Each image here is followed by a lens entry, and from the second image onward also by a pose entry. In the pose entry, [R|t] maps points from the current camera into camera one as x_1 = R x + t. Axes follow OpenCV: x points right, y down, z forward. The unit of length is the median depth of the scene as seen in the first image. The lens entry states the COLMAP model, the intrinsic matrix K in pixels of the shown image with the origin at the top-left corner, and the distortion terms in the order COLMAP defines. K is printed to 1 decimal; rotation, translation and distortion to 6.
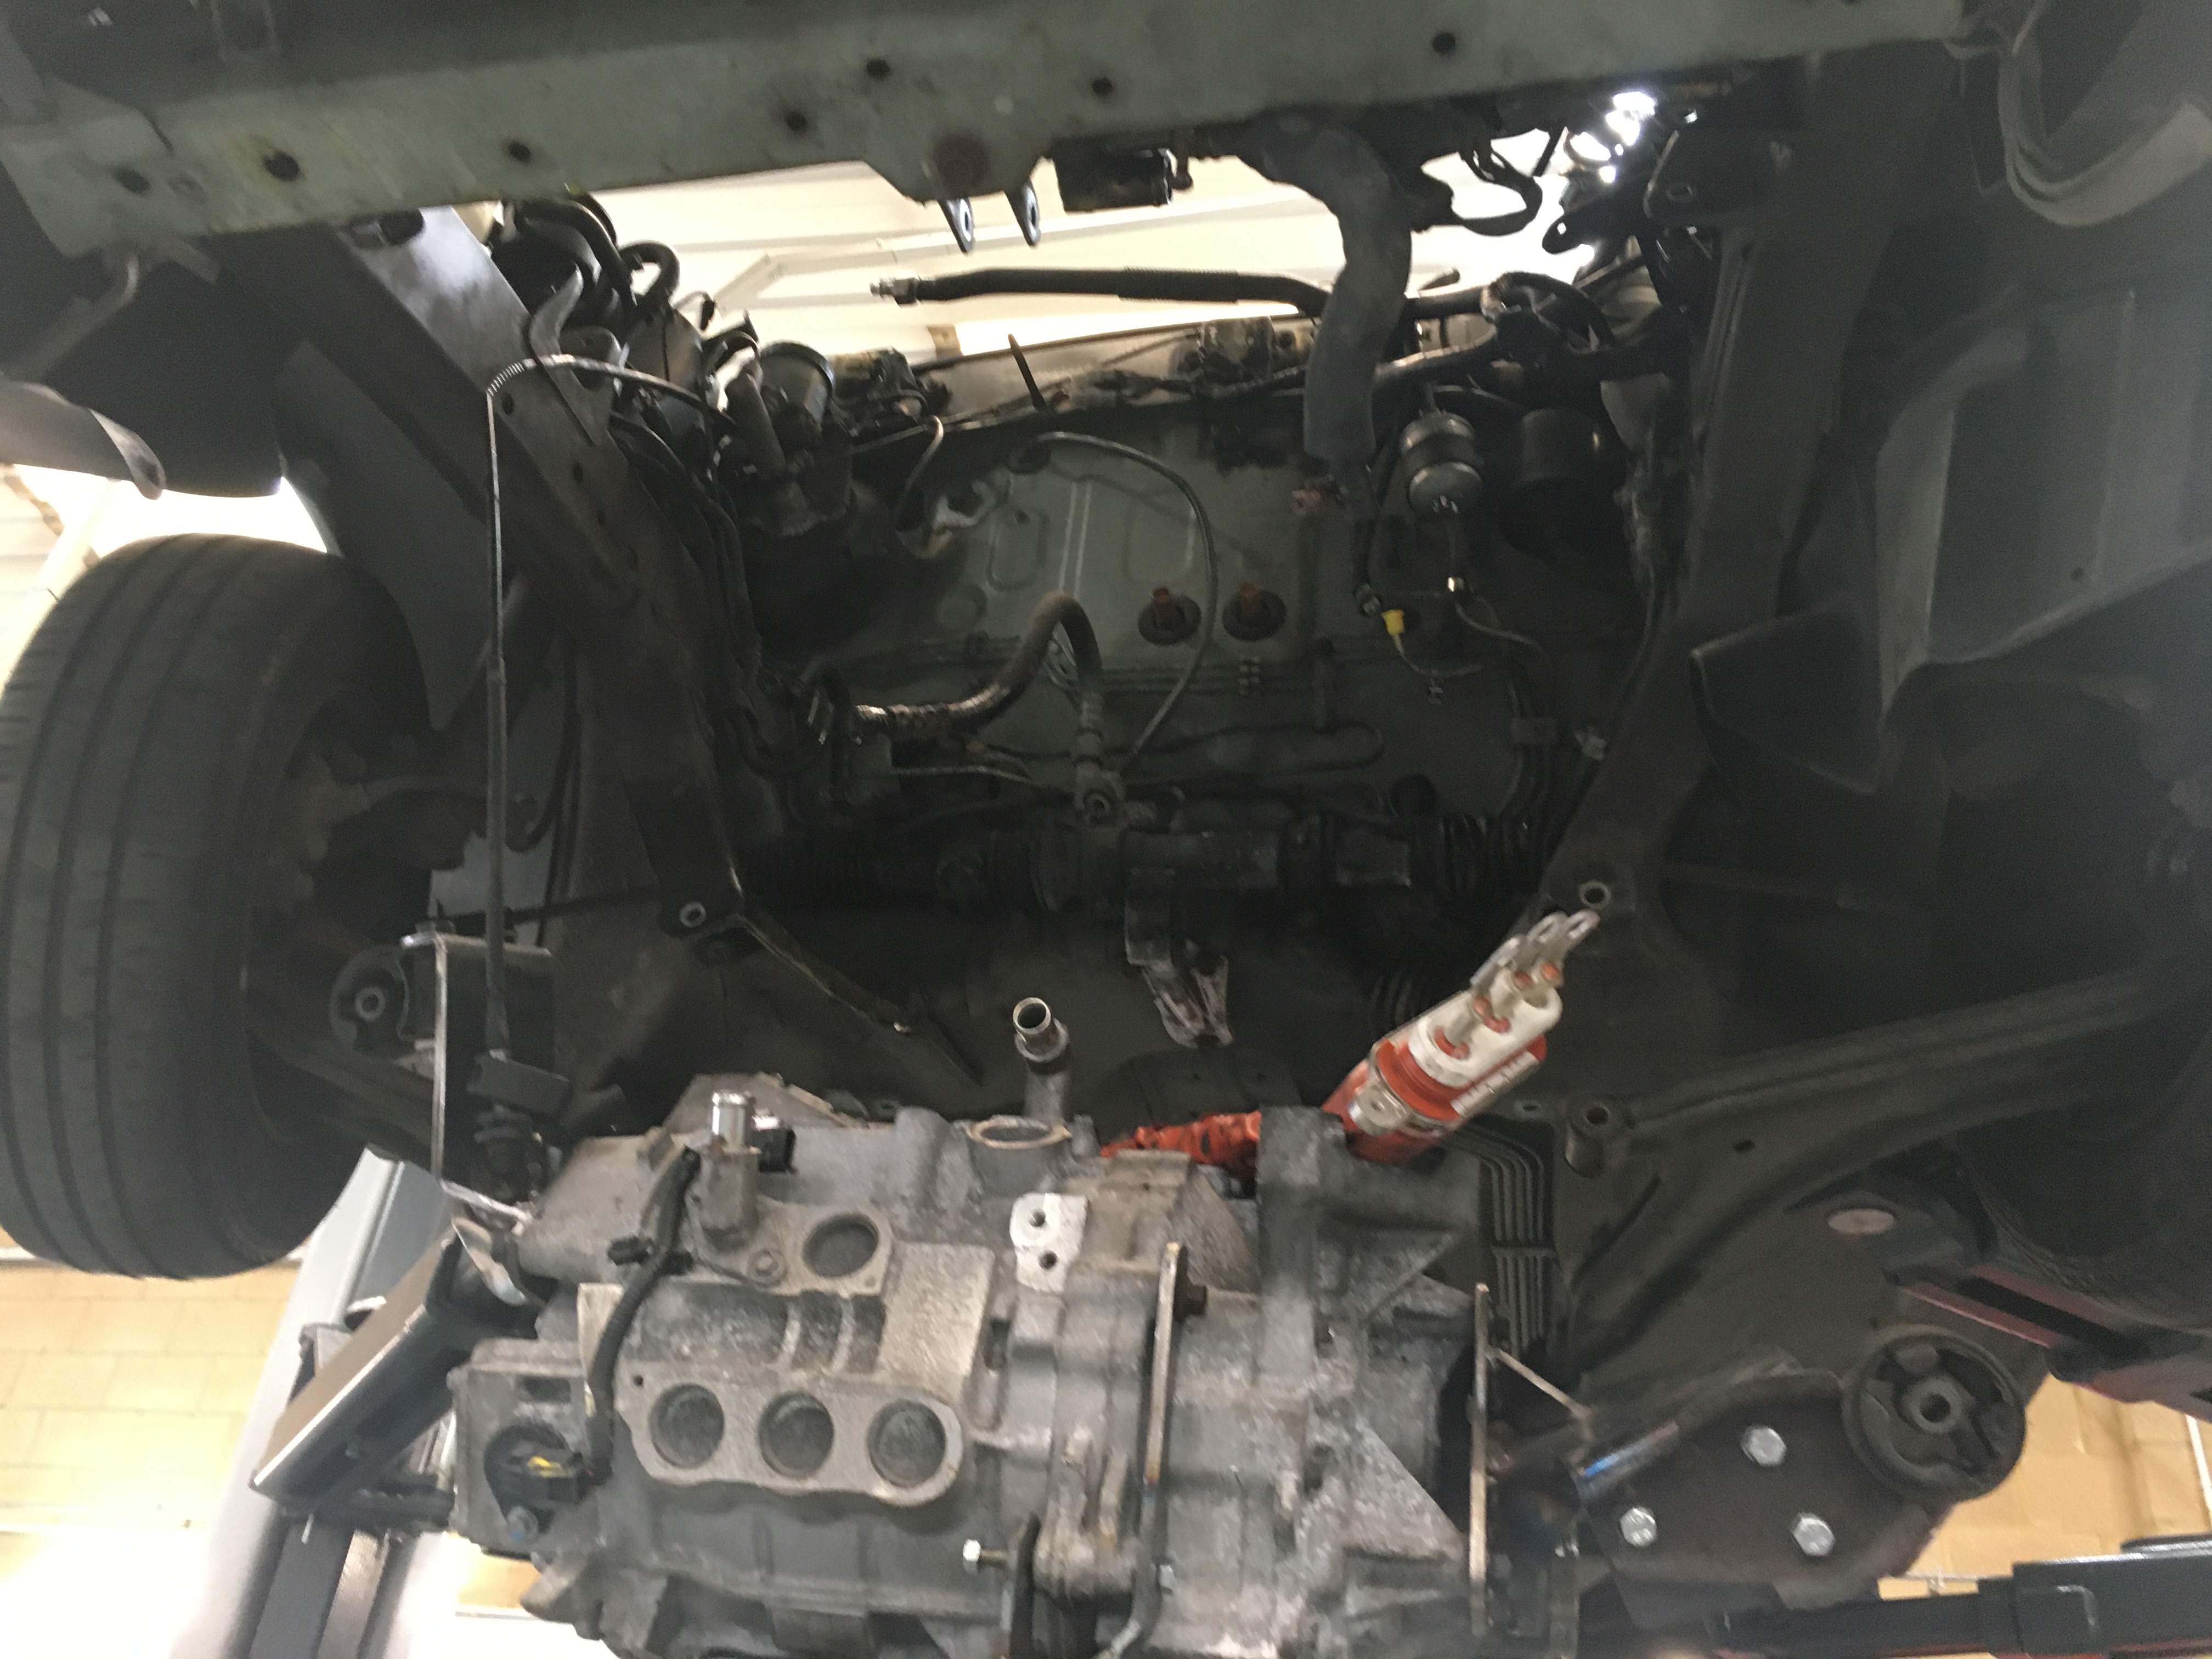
lens RADIAL K [[1863.2, 0, 1106.0], [0, 1863.2, 829.5], [0, 0, 1]] dist [0.029009, -0.004598]
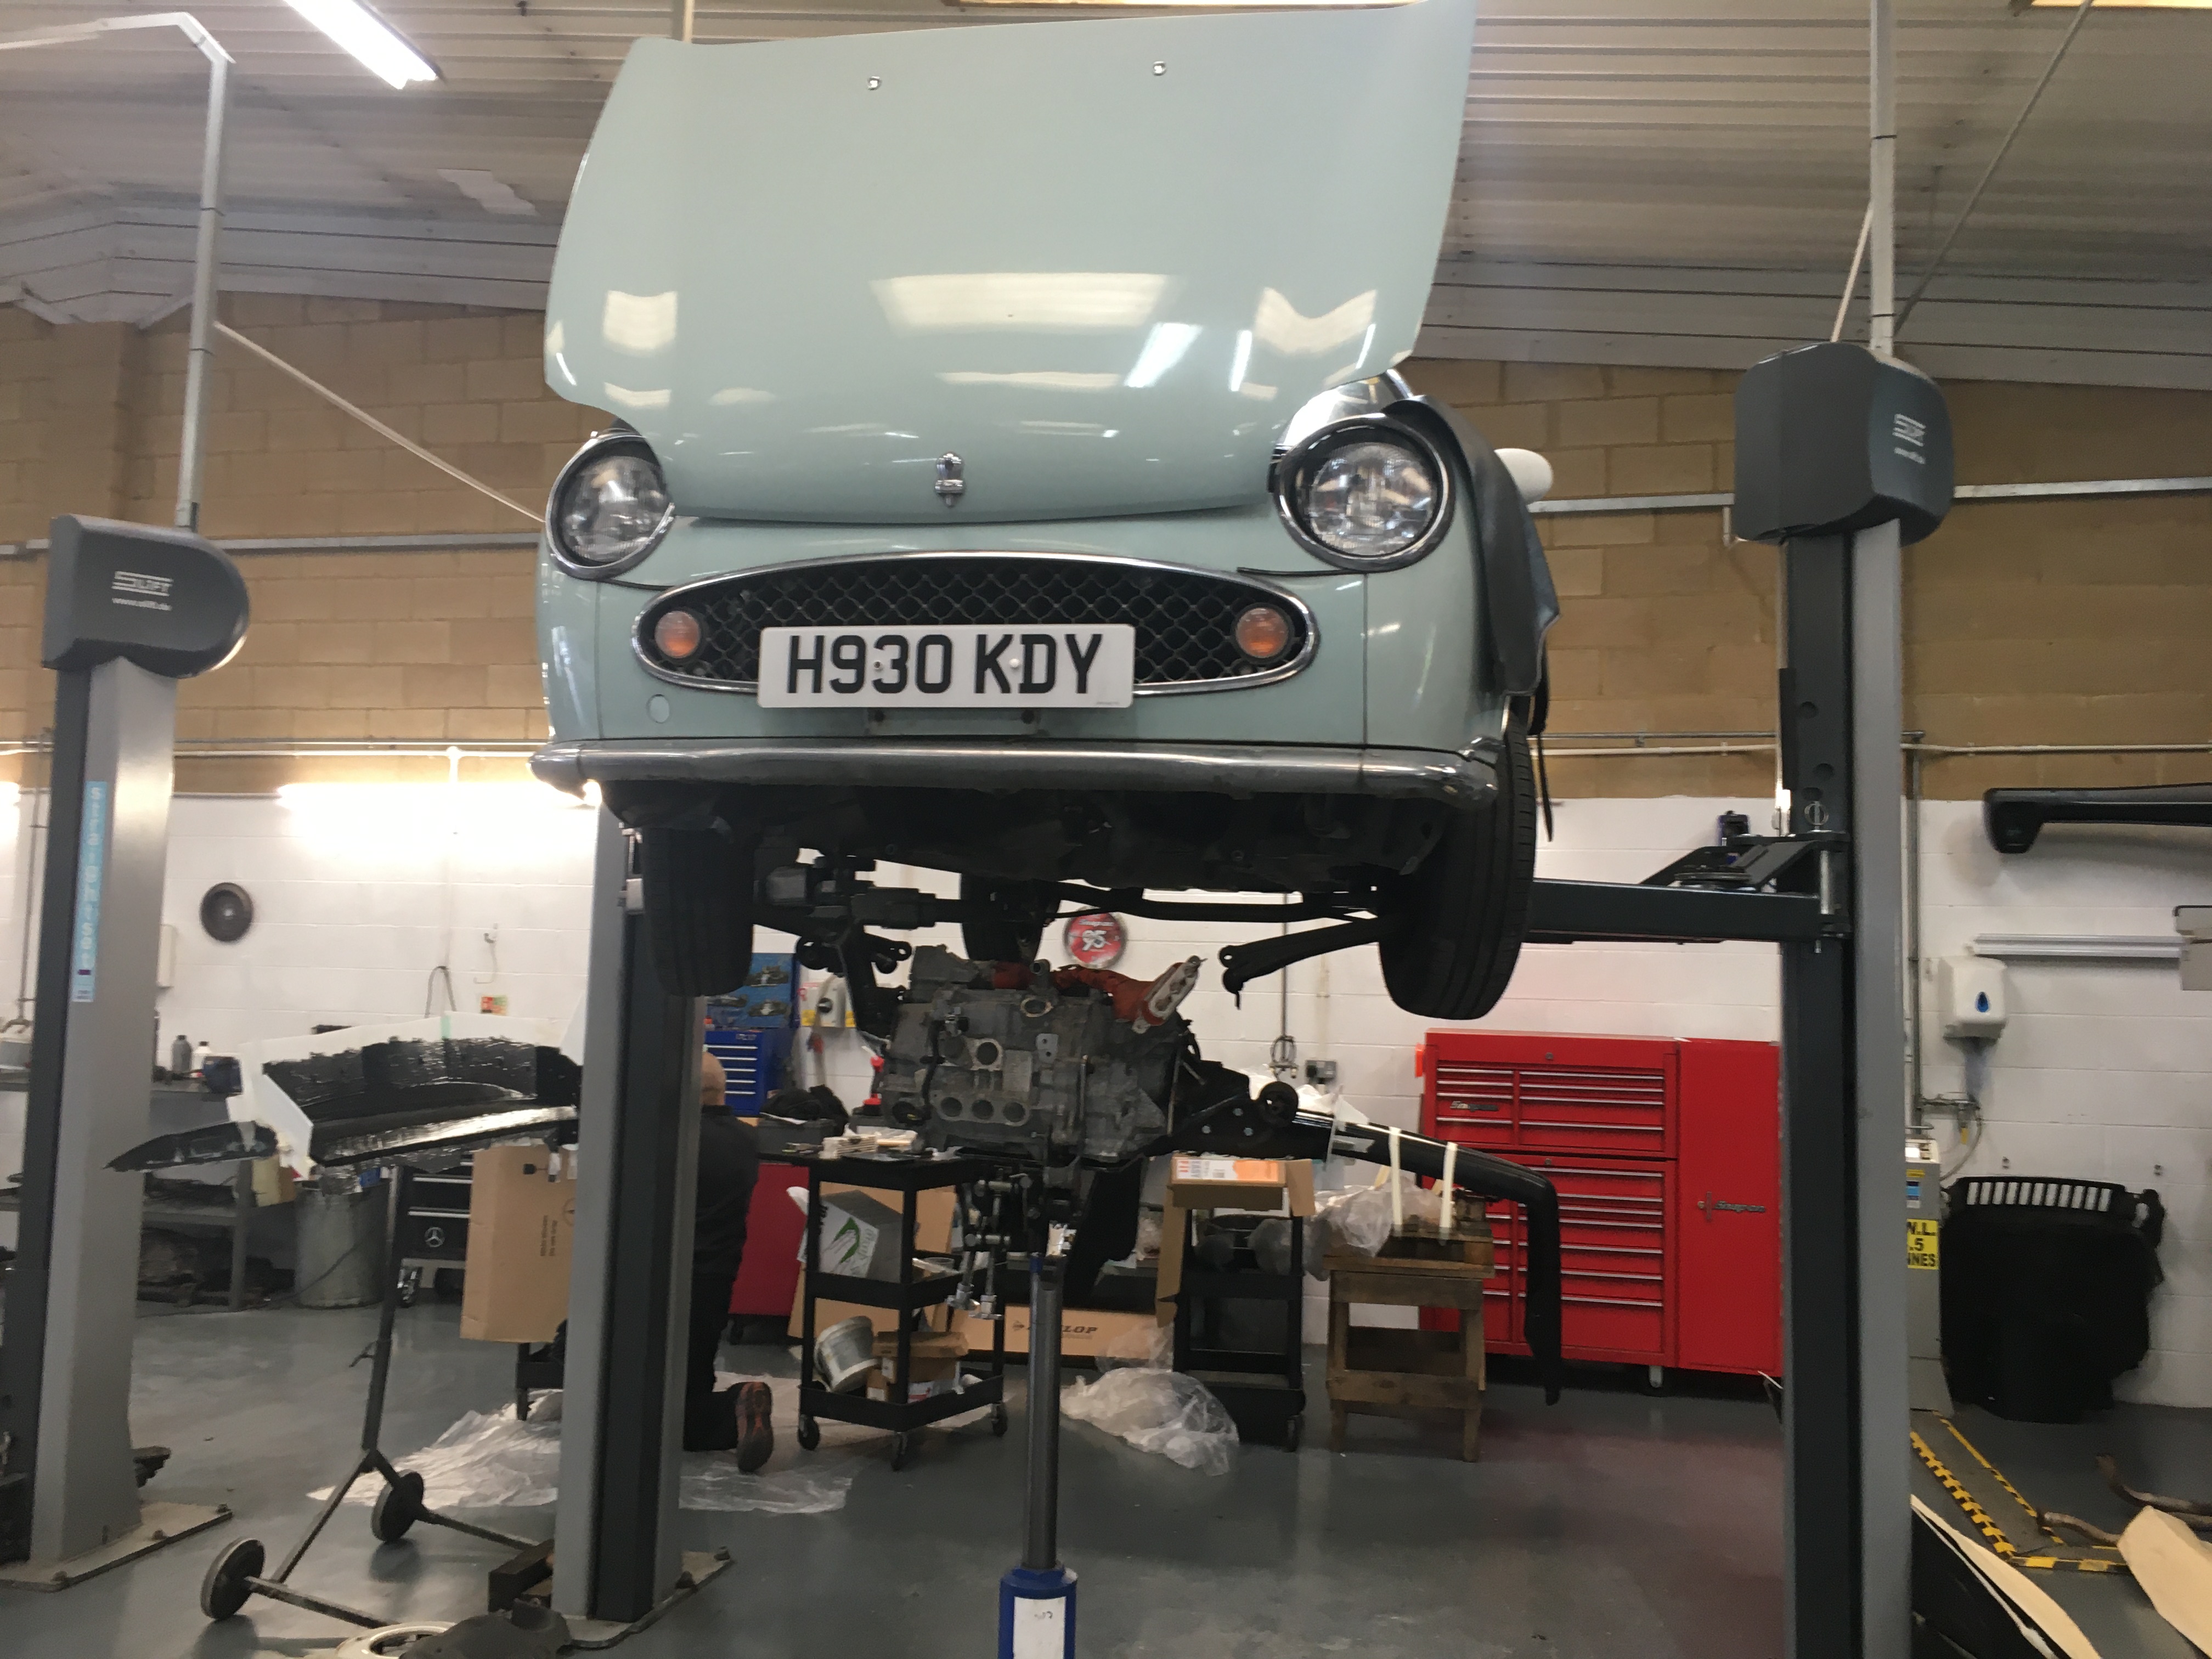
lens RADIAL K [[1814.7, 0, 1106.0], [0, 1814.7, 829.5], [0, 0, 1]] dist [-0.003358, -0.011075]
pose [[0.998087, -0.060793, 0.011264, 0.064912], [0.047425, 0.869662, 0.491364, -1.839362], [-0.039667, -0.489890, 0.870881, -1.781006]]
